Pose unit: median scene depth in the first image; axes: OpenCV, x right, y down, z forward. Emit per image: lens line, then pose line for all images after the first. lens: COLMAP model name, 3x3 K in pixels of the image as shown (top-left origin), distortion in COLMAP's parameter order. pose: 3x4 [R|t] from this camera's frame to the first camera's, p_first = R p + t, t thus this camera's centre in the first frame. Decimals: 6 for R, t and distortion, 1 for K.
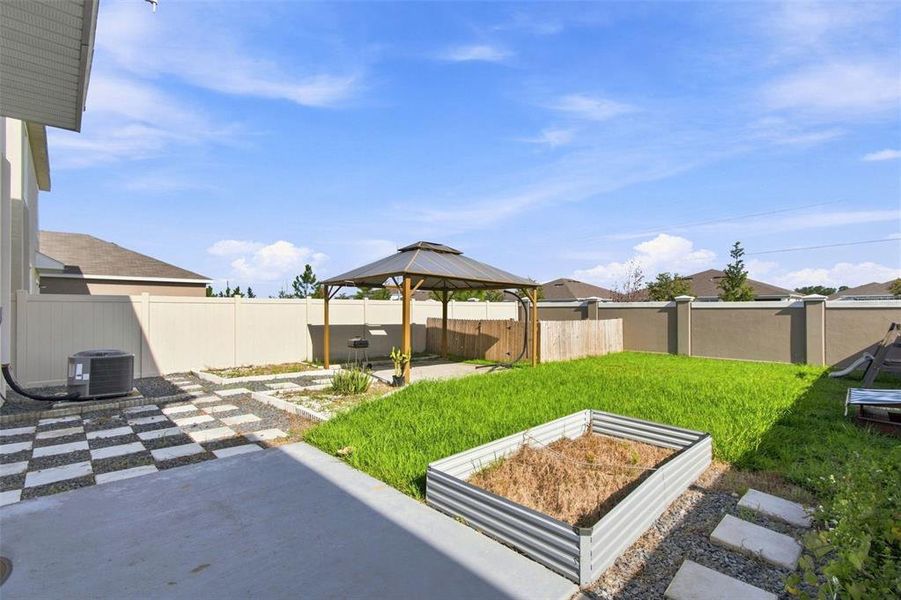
lens RADIAL K [[409.0, 0, 443.8], [0, 409.0, 303.3], [0, 0, 1]] dist [-0.002221, 0.001699]
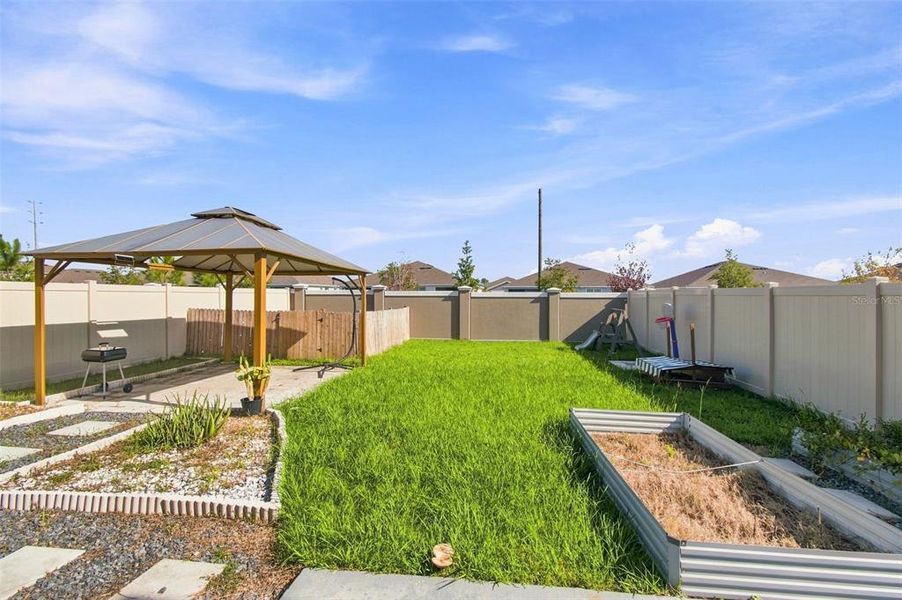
lens RADIAL K [[409.4, 0, 445.5], [0, 409.4, 292.9], [0, 0, 1]] dist [-0.002221, 0.001699]
pose [[0.777957, 0.006794, 0.628281, -0.170974], [-0.012751, 0.999906, 0.004976, -0.005126], [-0.628188, -0.011882, 0.777971, 0.158214]]
